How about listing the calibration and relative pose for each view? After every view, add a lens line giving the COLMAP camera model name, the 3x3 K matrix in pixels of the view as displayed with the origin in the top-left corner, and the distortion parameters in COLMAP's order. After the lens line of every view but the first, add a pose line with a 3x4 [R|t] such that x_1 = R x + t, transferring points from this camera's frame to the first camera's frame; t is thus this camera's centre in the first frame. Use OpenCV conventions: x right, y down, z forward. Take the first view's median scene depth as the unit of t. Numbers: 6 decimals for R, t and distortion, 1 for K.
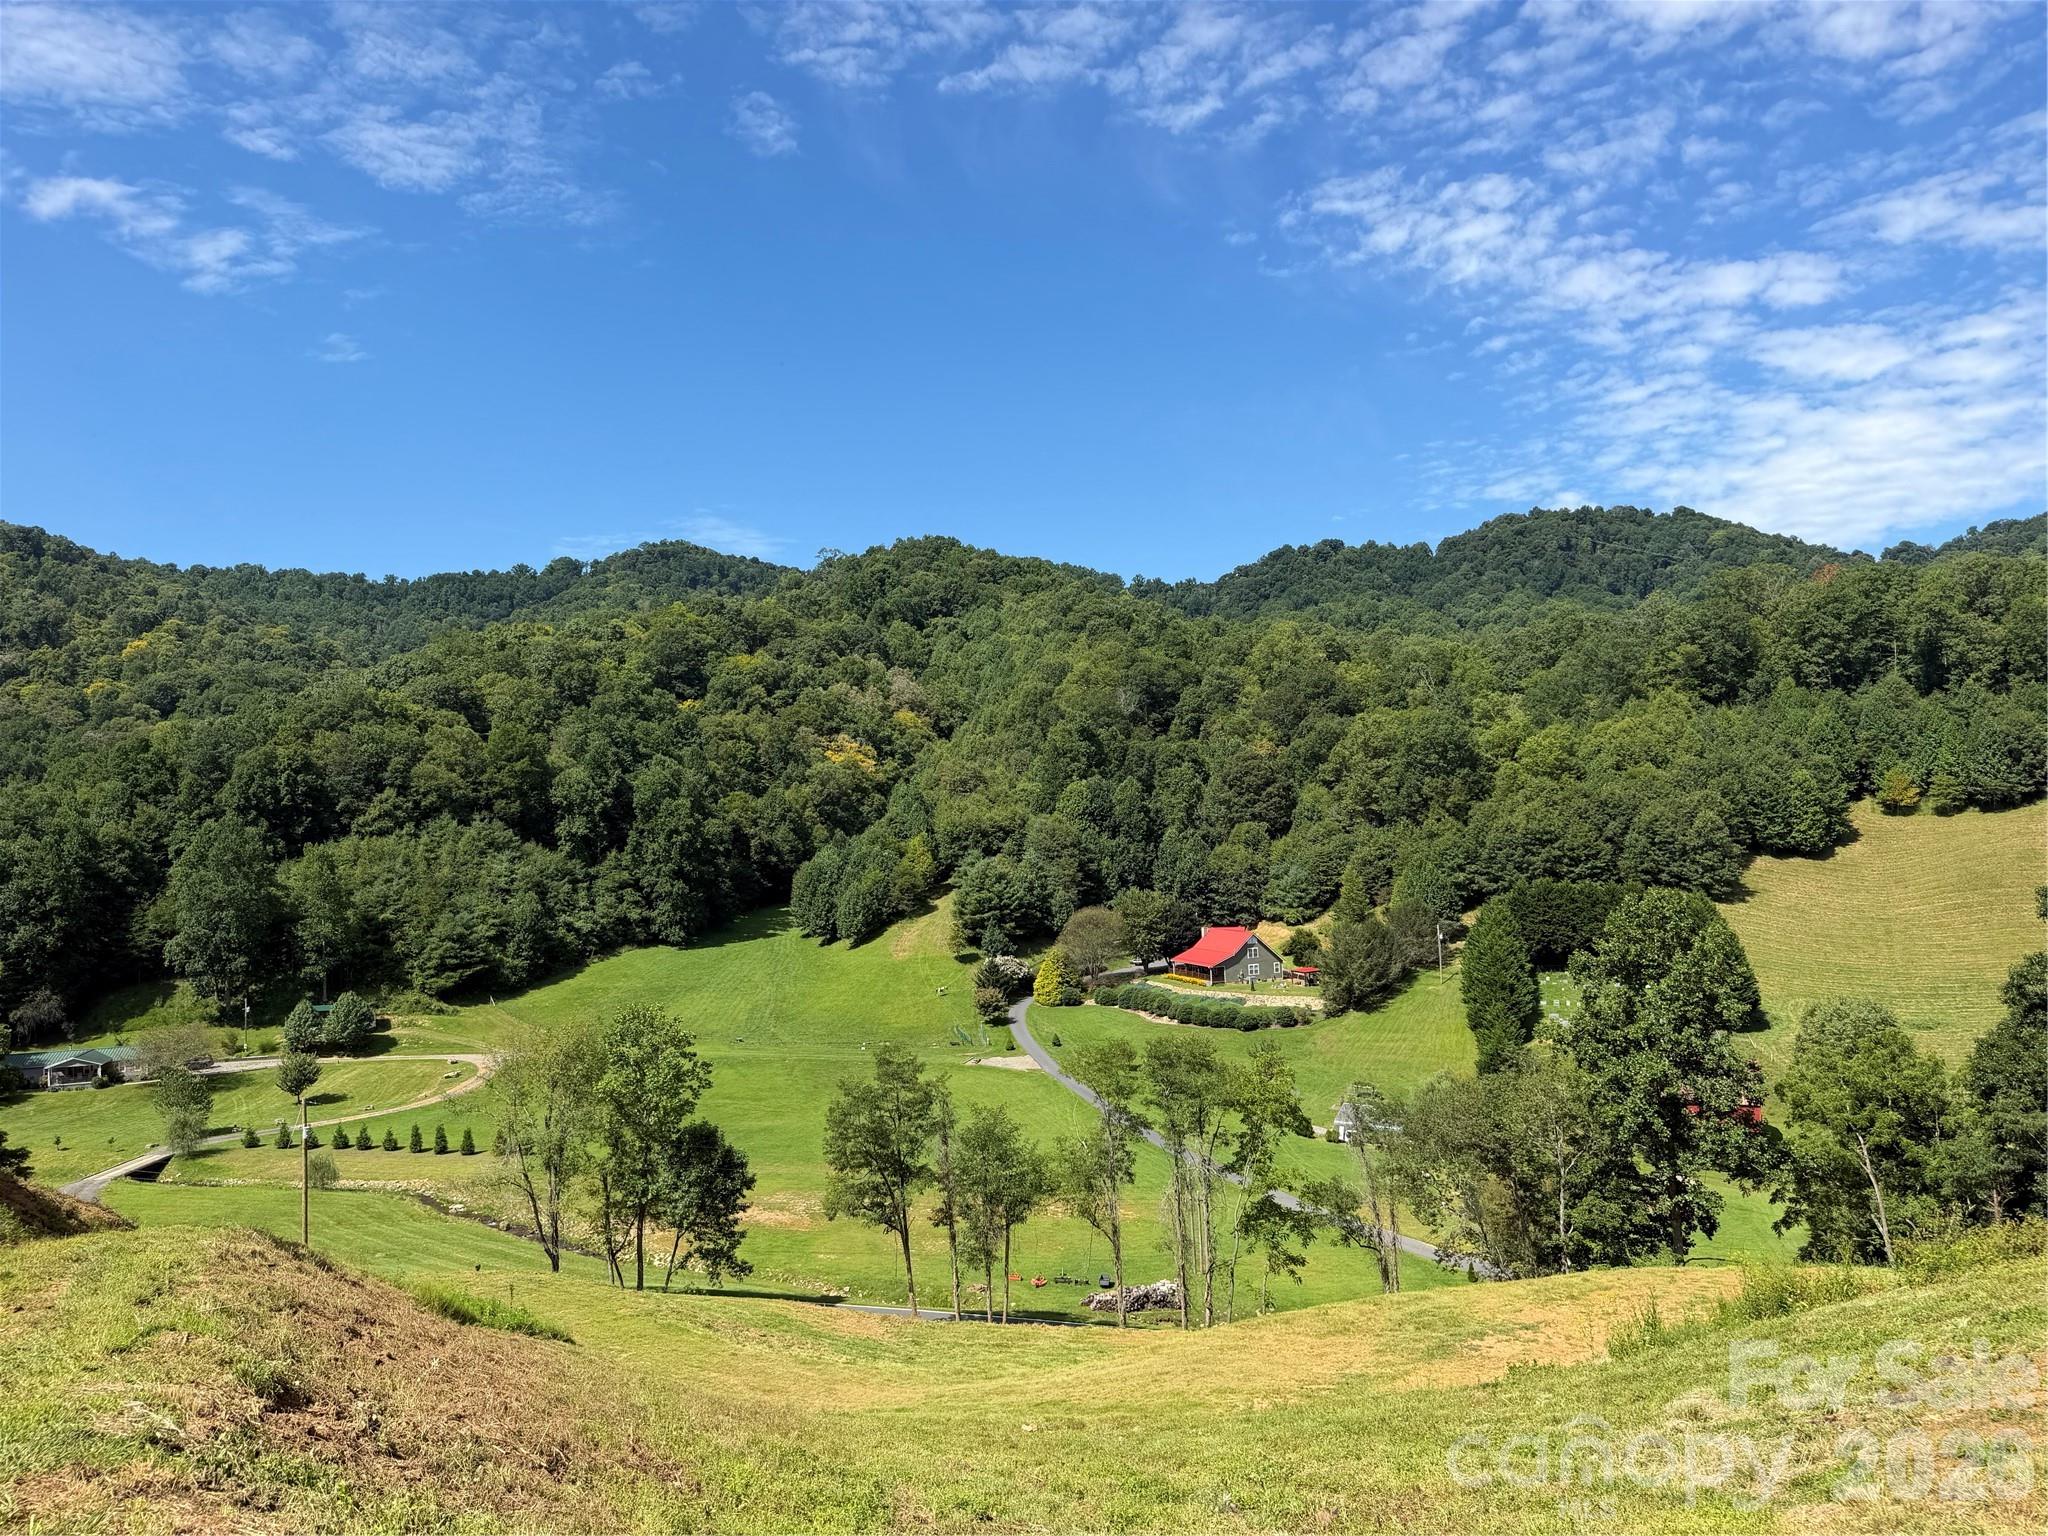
lens RADIAL K [[1430.2, 0, 1057.0], [0, 1430.2, 753.5], [0, 0, 1]] dist [0.080880, -0.107139]
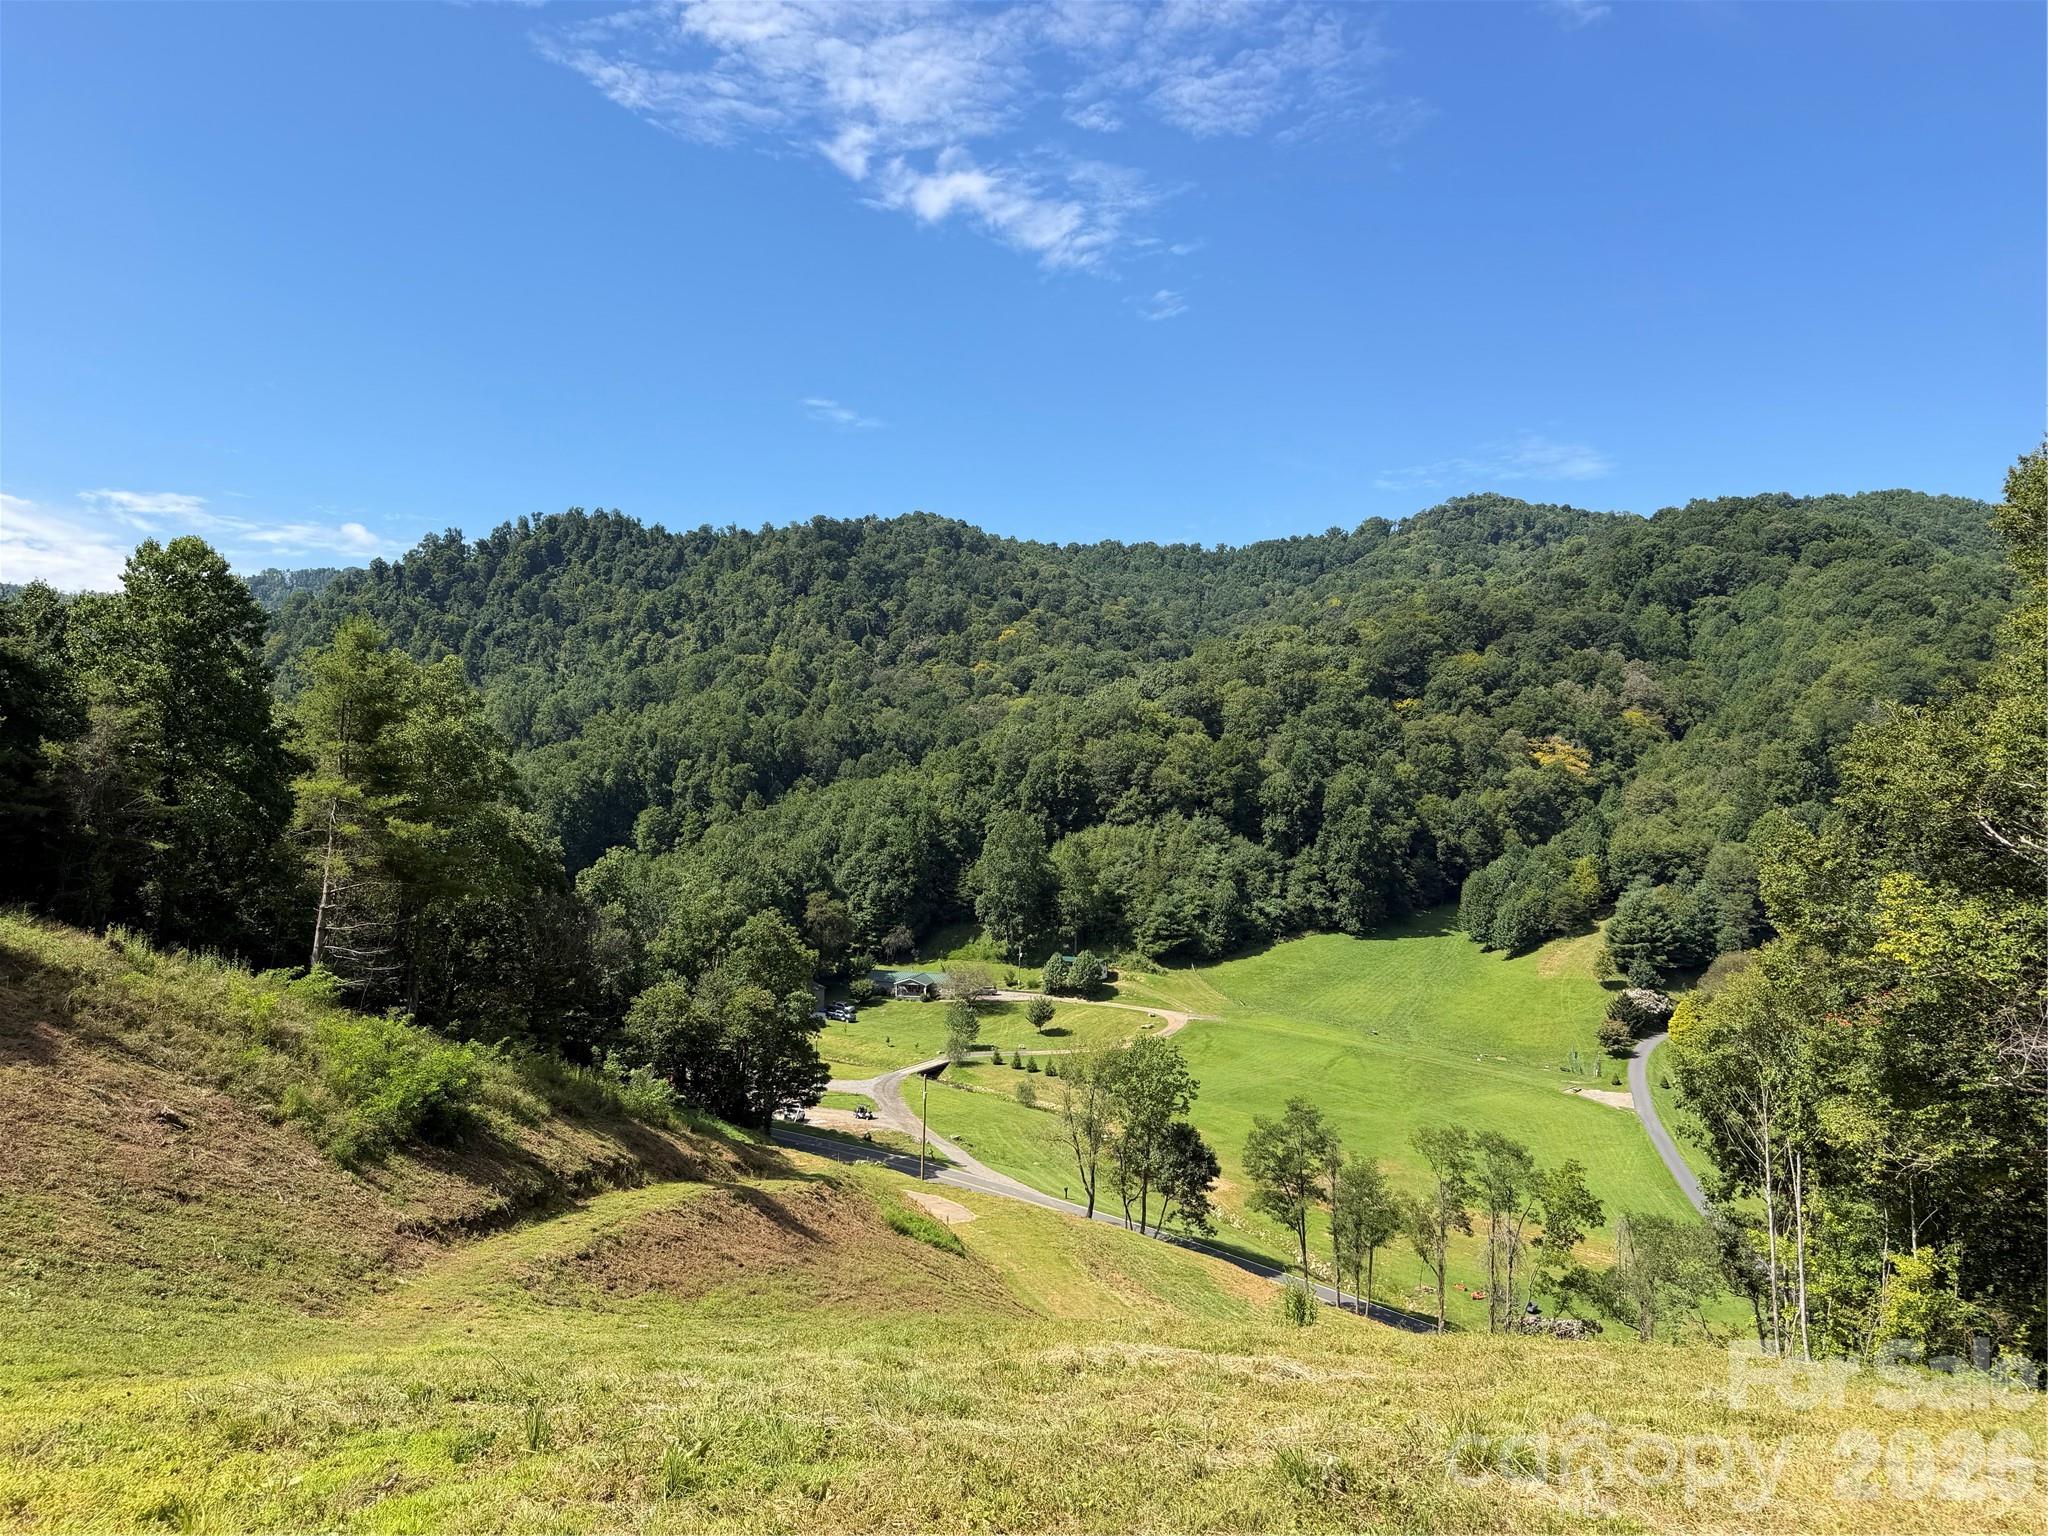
lens RADIAL K [[1430.2, 0, 1036.9], [0, 1430.2, 752.0], [0, 0, 1]] dist [0.080880, -0.107139]
pose [[0.841666, 0.045002, -0.538121, 0.135413], [-0.022562, 0.998582, 0.048221, -0.063033], [0.539527, -0.028445, 0.841487, -0.094773]]
